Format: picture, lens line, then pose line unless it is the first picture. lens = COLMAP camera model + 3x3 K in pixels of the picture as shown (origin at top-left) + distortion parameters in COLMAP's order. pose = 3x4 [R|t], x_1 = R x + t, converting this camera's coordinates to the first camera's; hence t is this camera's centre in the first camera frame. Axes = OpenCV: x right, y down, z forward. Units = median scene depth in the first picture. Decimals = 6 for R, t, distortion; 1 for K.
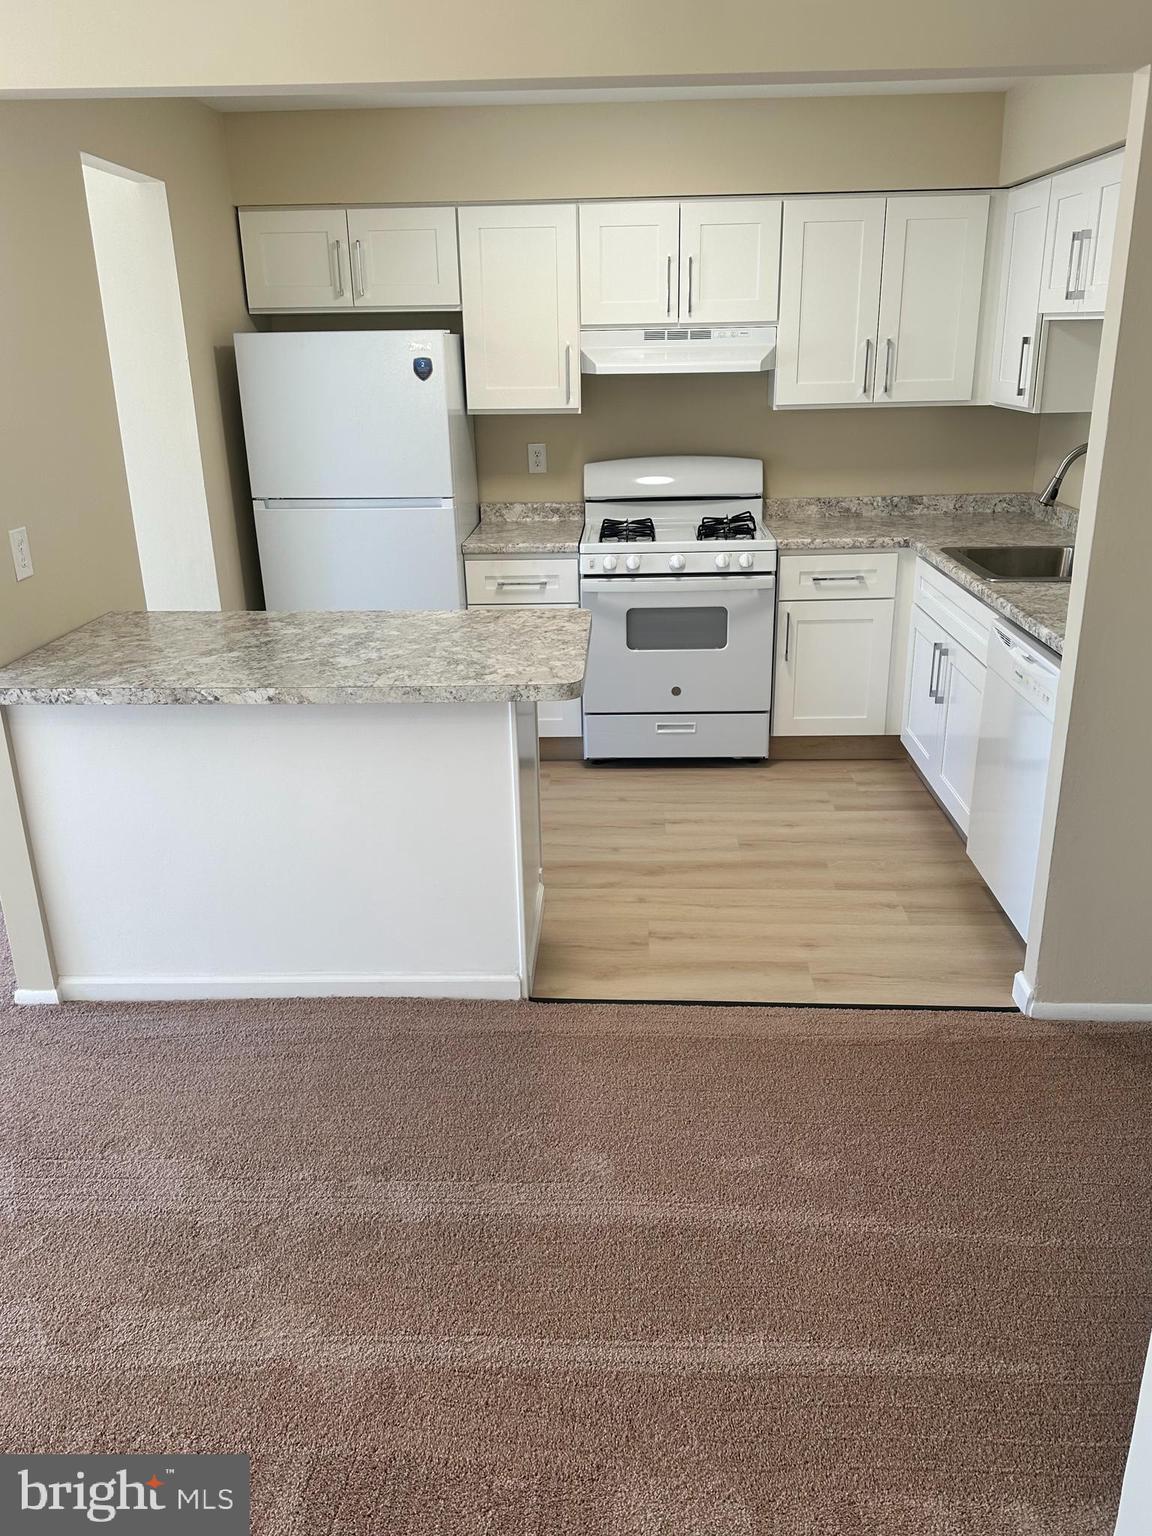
lens RADIAL K [[1139.6, 0, 588.6], [0, 1139.6, 769.9], [0, 0, 1]] dist [0.173169, -0.493168]
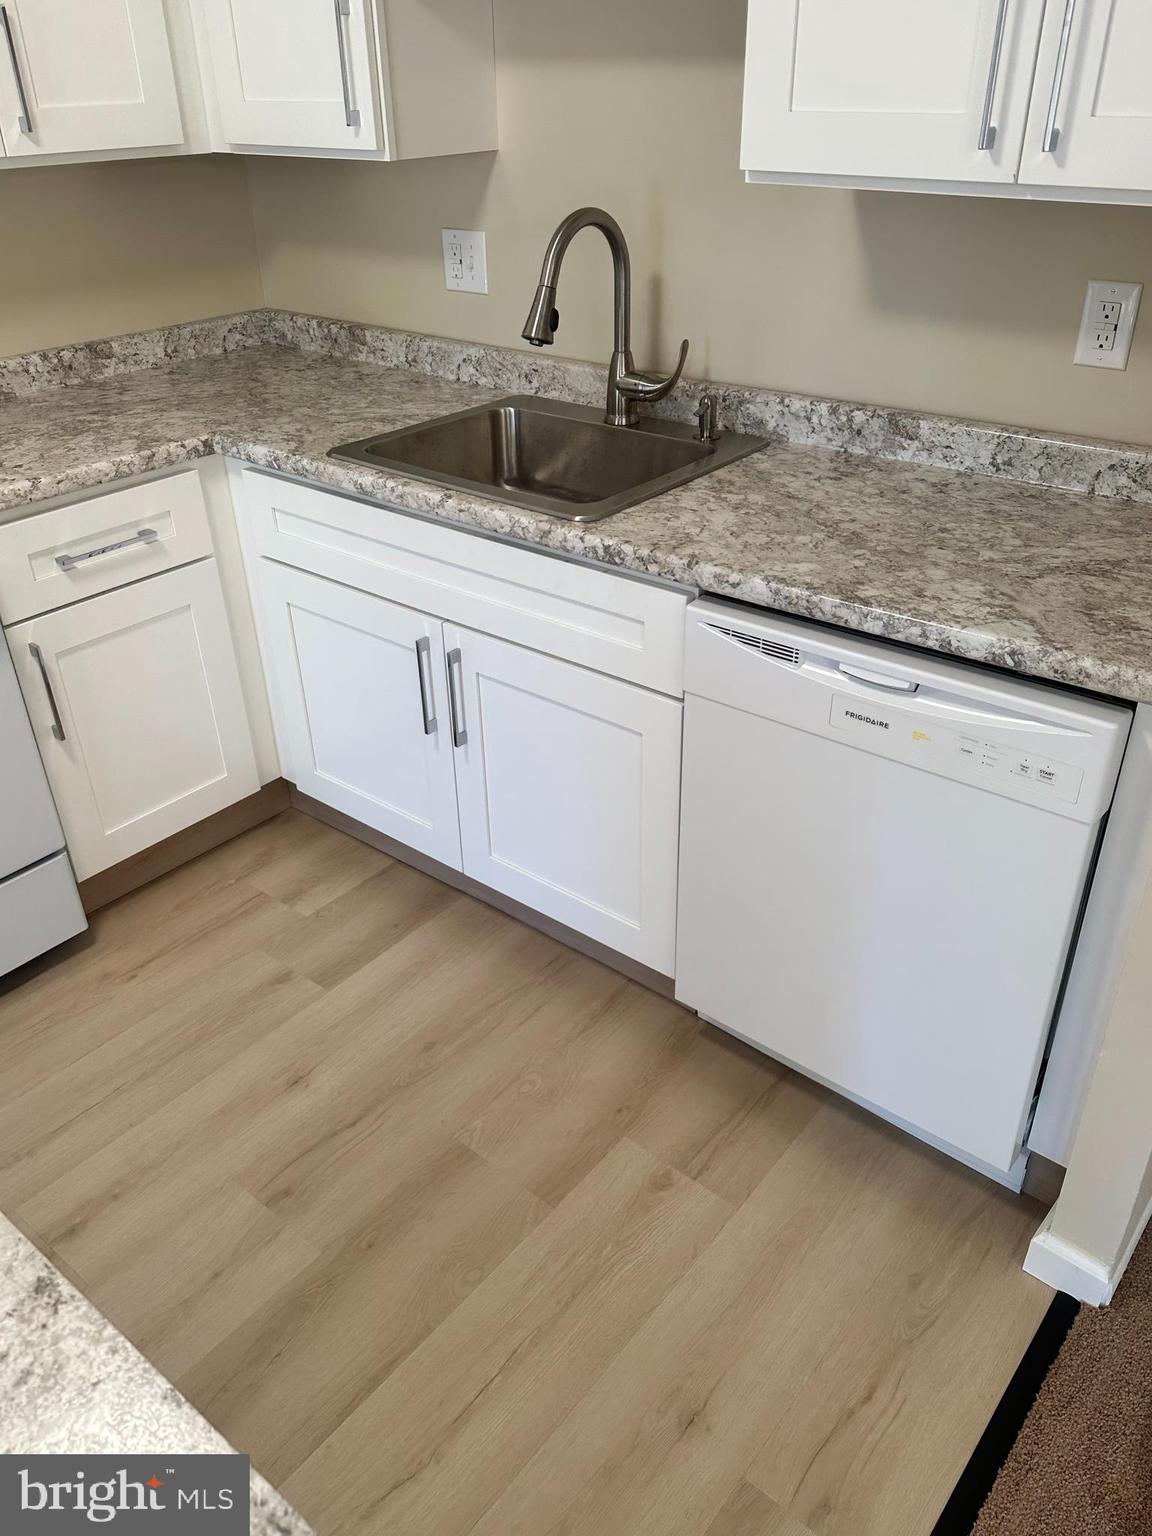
lens RADIAL K [[1153.1, 0, 582.9], [0, 1153.1, 763.0], [0, 0, 1]] dist [0.009277, -0.003219]
pose [[0.603862, -0.400011, 0.689450, -0.032101], [0.277863, 0.916344, 0.288282, -0.169336], [-0.747089, 0.017490, 0.664493, 0.539838]]
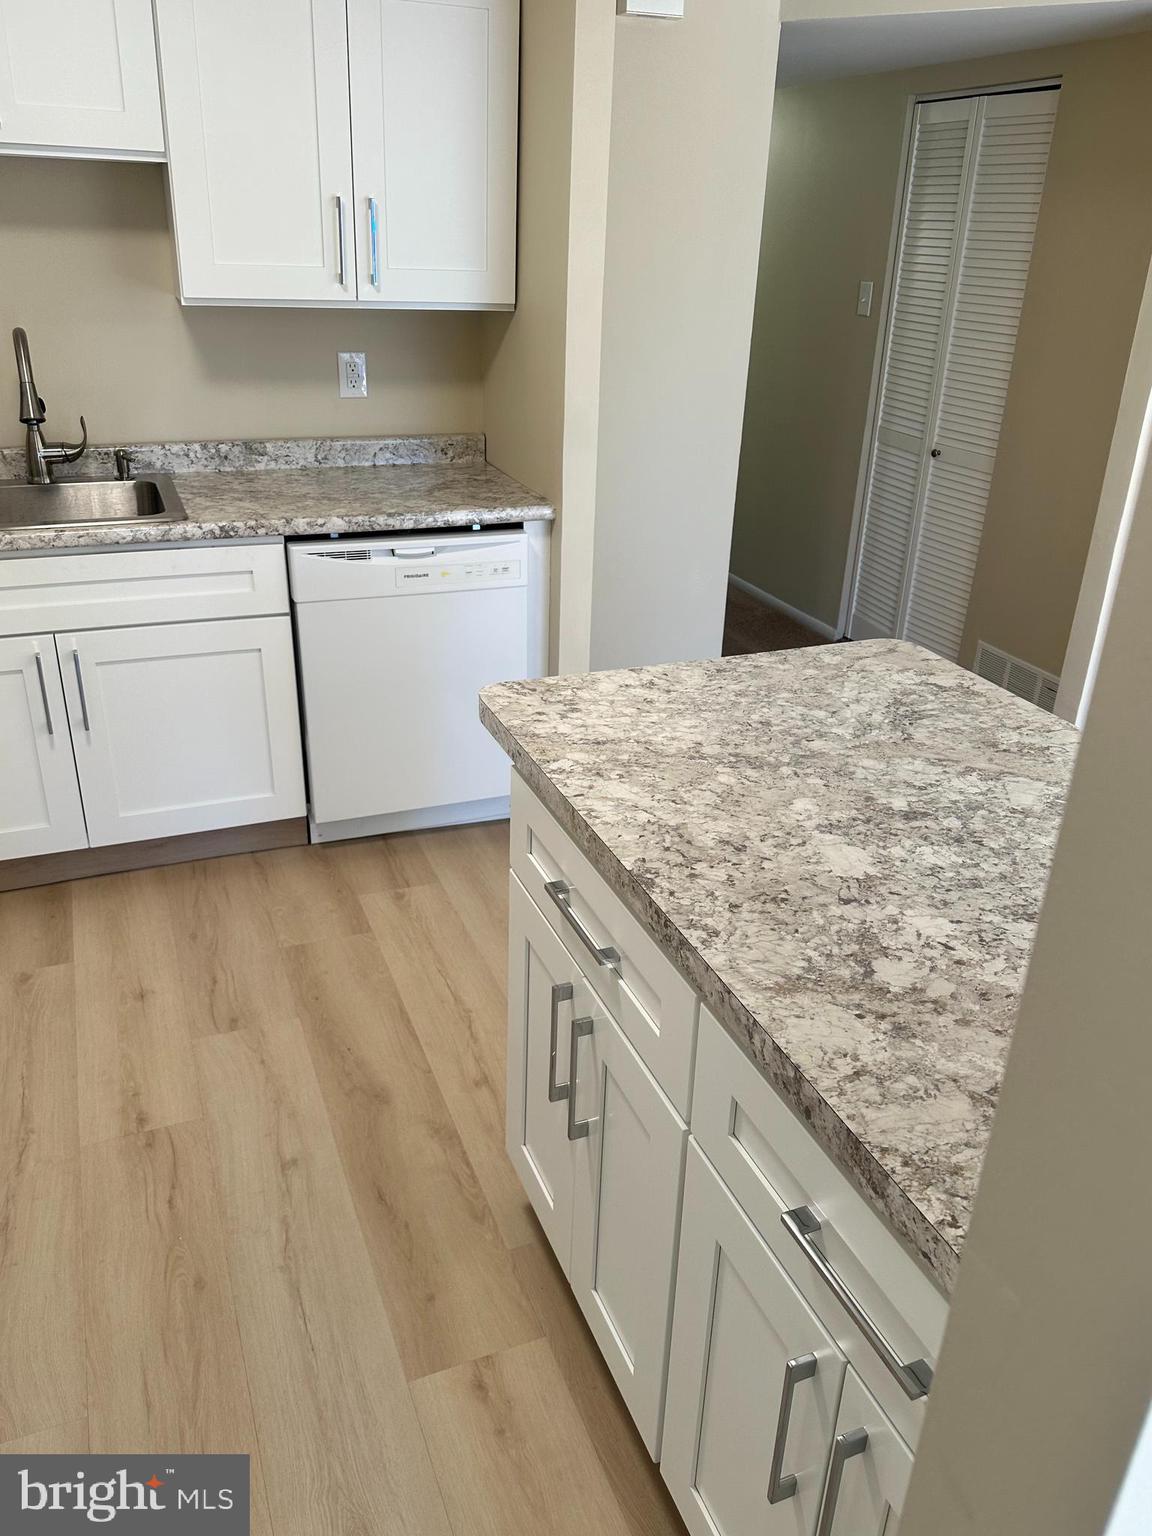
lens RADIAL K [[1139.6, 0, 588.6], [0, 1139.6, 769.9], [0, 0, 1]] dist [0.173169, -0.493168]
pose [[-0.416735, -0.377905, 0.826752, -0.357914], [0.279869, 0.811974, 0.512222, -0.274777], [-0.864873, 0.444844, -0.232614, 0.821353]]
